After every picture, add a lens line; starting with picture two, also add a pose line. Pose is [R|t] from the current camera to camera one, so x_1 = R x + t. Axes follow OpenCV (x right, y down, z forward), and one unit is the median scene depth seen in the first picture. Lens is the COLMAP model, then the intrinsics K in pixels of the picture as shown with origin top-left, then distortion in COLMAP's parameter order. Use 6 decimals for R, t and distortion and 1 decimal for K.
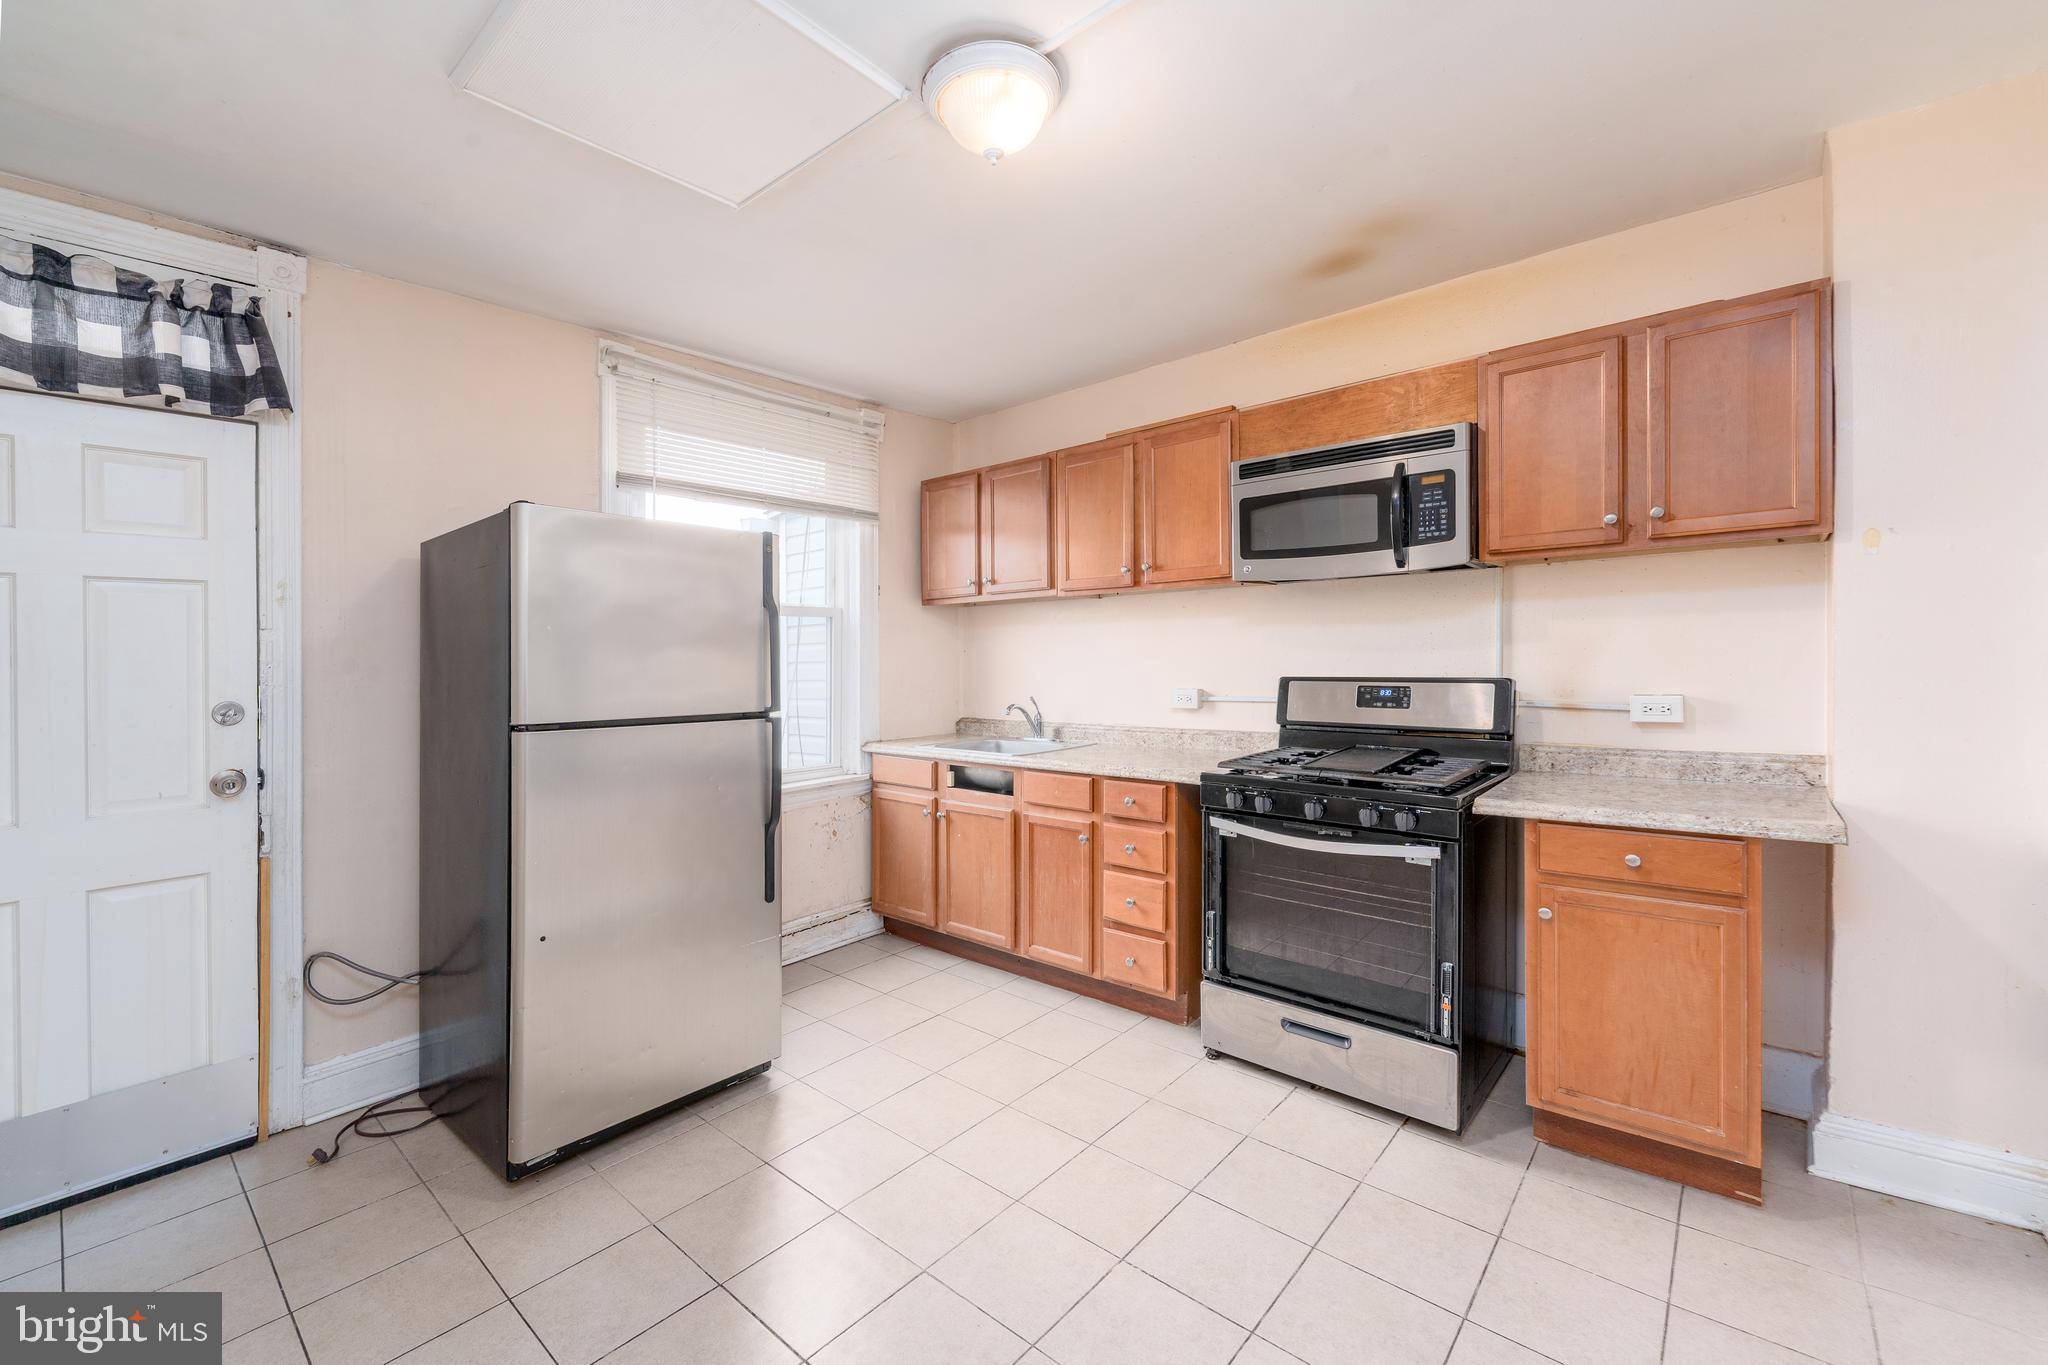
lens RADIAL K [[847.1, 0, 1019.8], [0, 847.1, 649.4], [0, 0, 1]] dist [-0.000972, -0.000021]
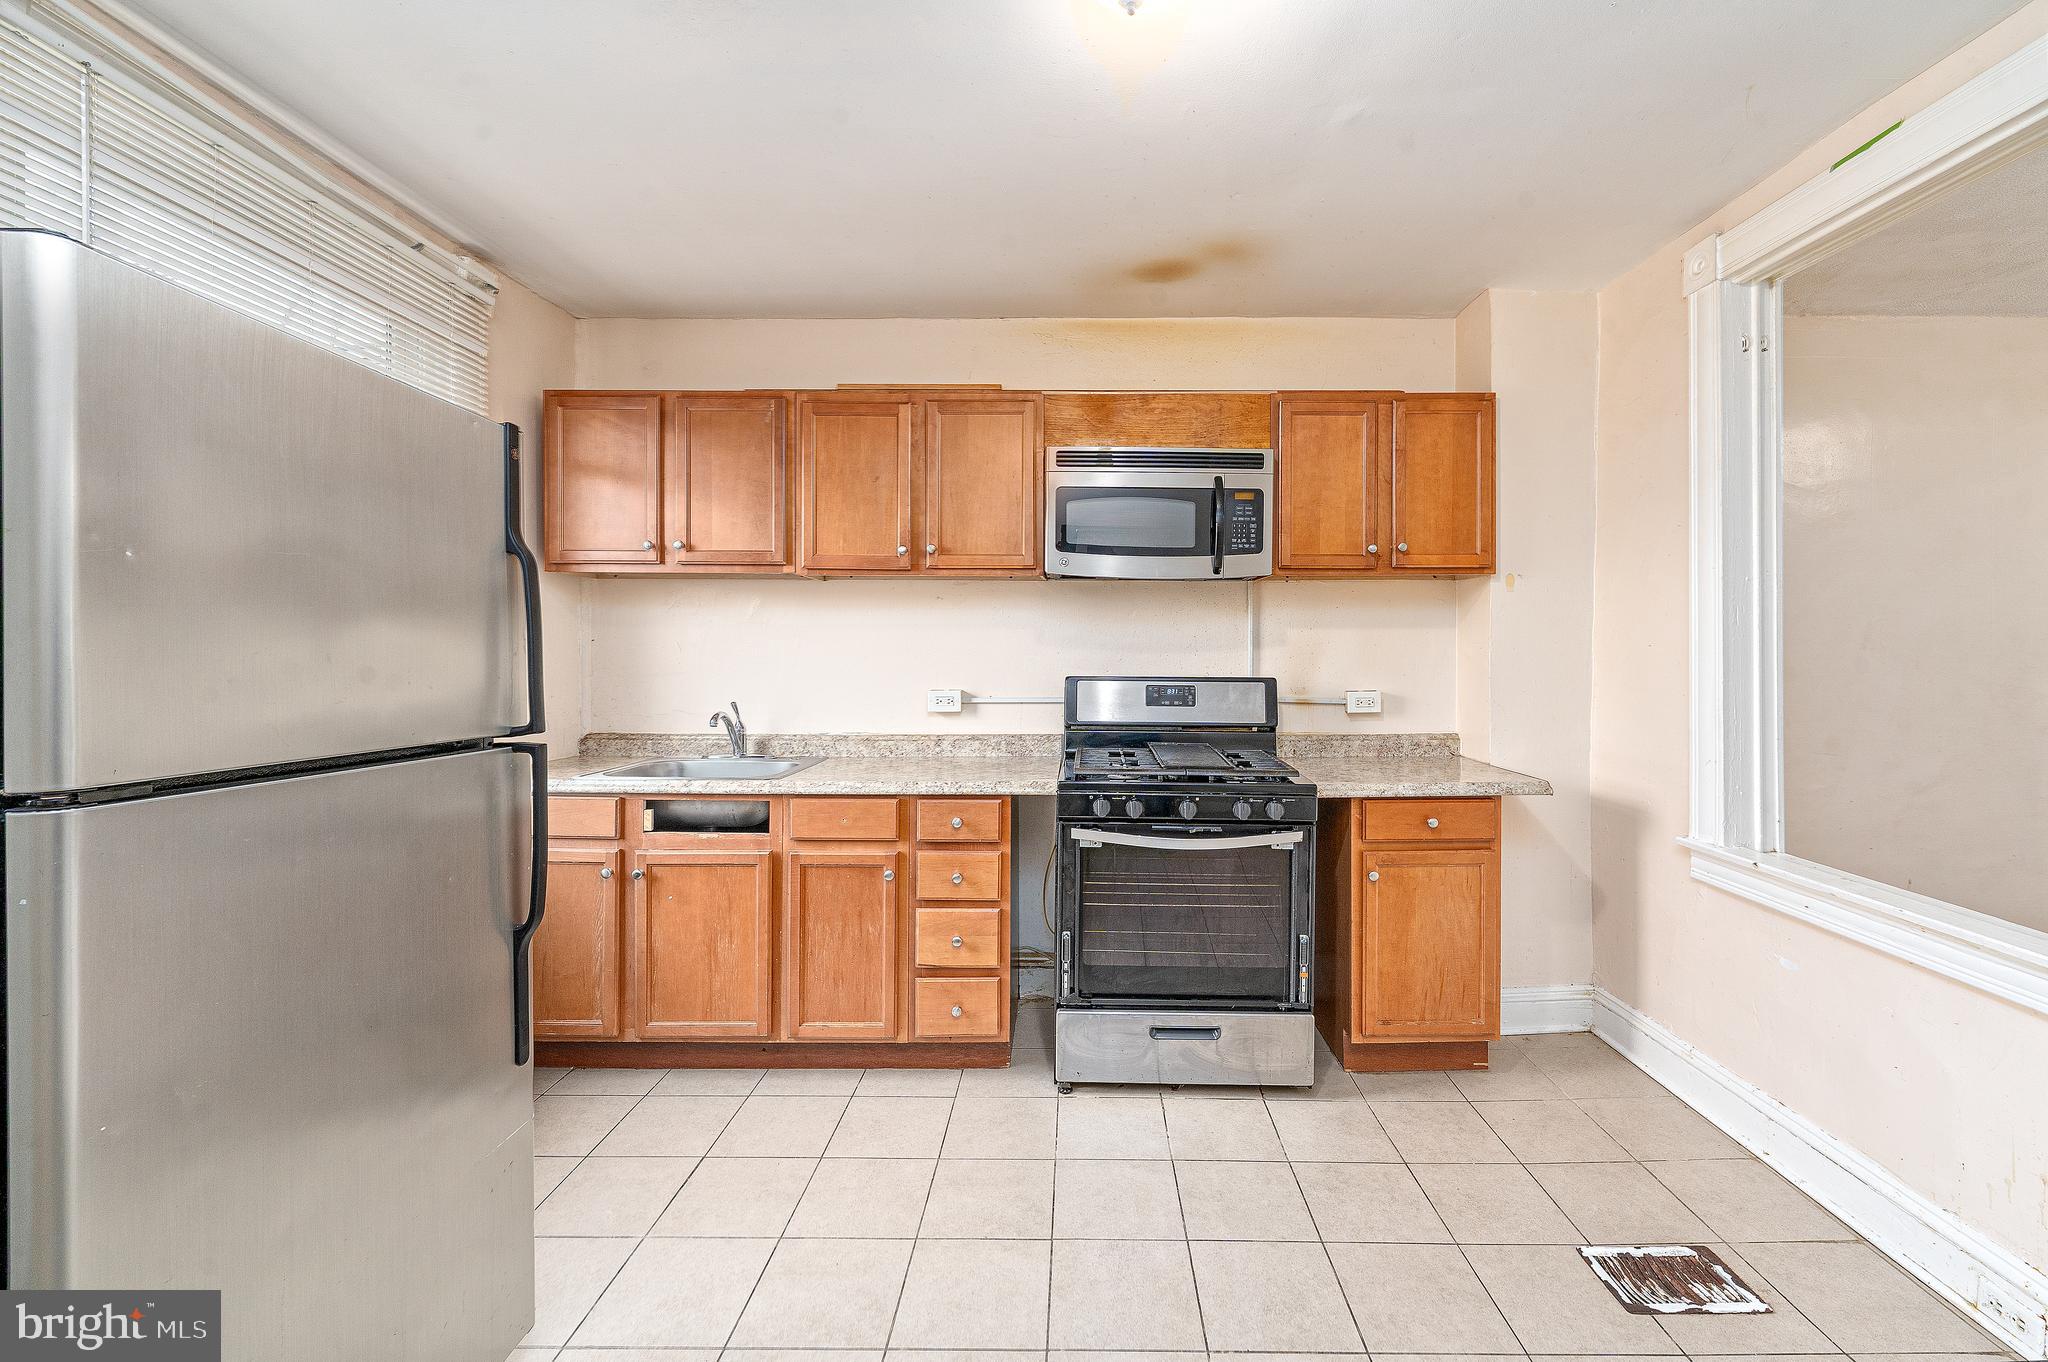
lens RADIAL K [[868.6, 0, 1084.0], [0, 868.6, 648.8], [0, 0, 1]] dist [0.001530, -0.000250]
pose [[0.747446, 0.022594, 0.663938, -0.369159], [-0.022685, 0.999707, -0.008483, 0.009797], [-0.663935, -0.008721, 0.747740, 0.270466]]
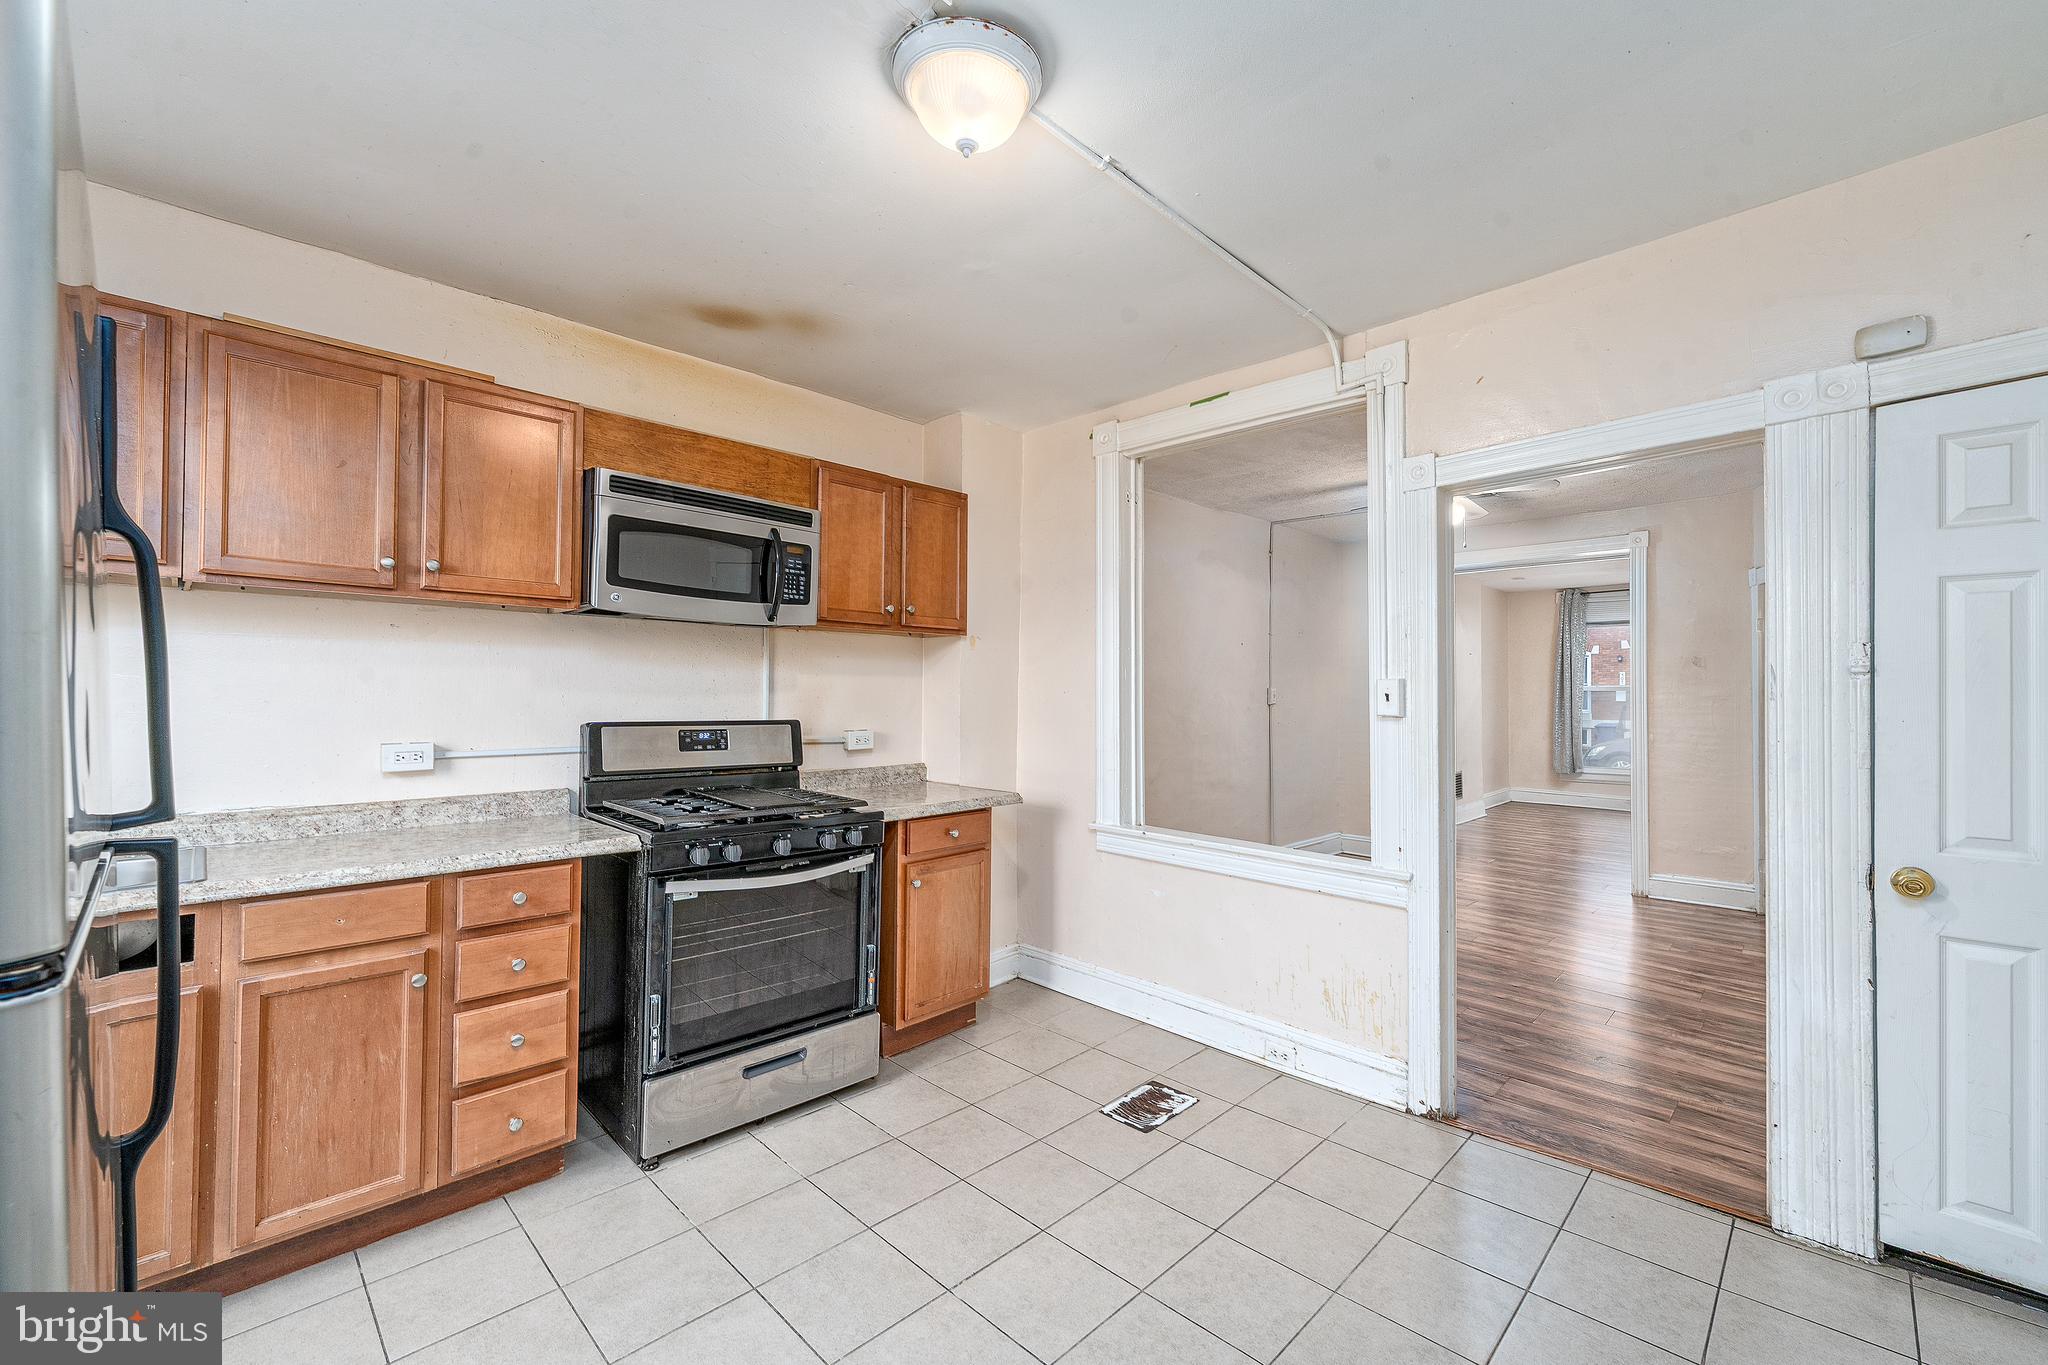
lens RADIAL K [[831.3, 0, 1047.9], [0, 831.3, 683.9], [0, 0, 1]] dist [0.001244, -0.000105]
pose [[0.049191, 0.035488, 0.998159, -0.571866], [-0.015796, 0.999271, -0.034749, 0.016506], [-0.998664, -0.014058, 0.049716, 0.533784]]
